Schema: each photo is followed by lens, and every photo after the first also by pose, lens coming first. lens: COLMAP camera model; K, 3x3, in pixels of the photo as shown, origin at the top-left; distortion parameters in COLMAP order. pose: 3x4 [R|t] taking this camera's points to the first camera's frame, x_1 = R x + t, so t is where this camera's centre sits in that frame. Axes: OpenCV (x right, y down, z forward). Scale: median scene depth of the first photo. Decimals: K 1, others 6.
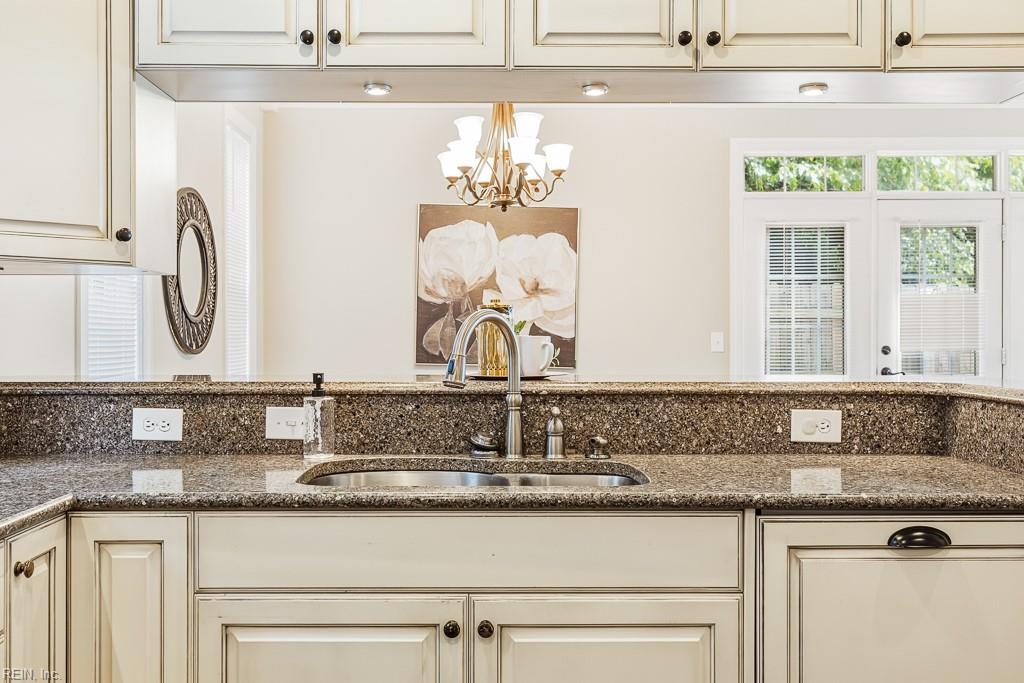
lens RADIAL K [[1024.3, 0, 518.9], [0, 1024.3, 361.4], [0, 0, 1]] dist [-0.002349, 0.000000]
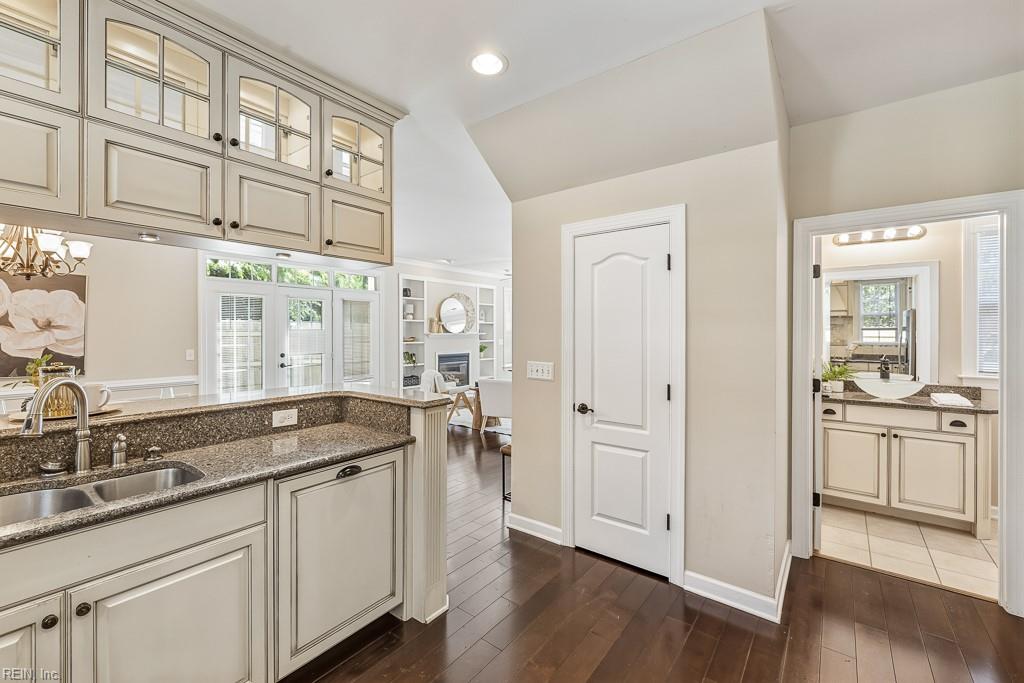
lens RADIAL K [[422.5, 0, 504.9], [0, 422.5, 331.1], [0, 0, 1]] dist [0.002115, -0.000674]
pose [[0.614082, 0.001159, 0.789241, -0.115270], [-0.003406, 0.999994, 0.001181, -0.117102], [-0.789235, -0.003413, 0.614082, 0.119401]]
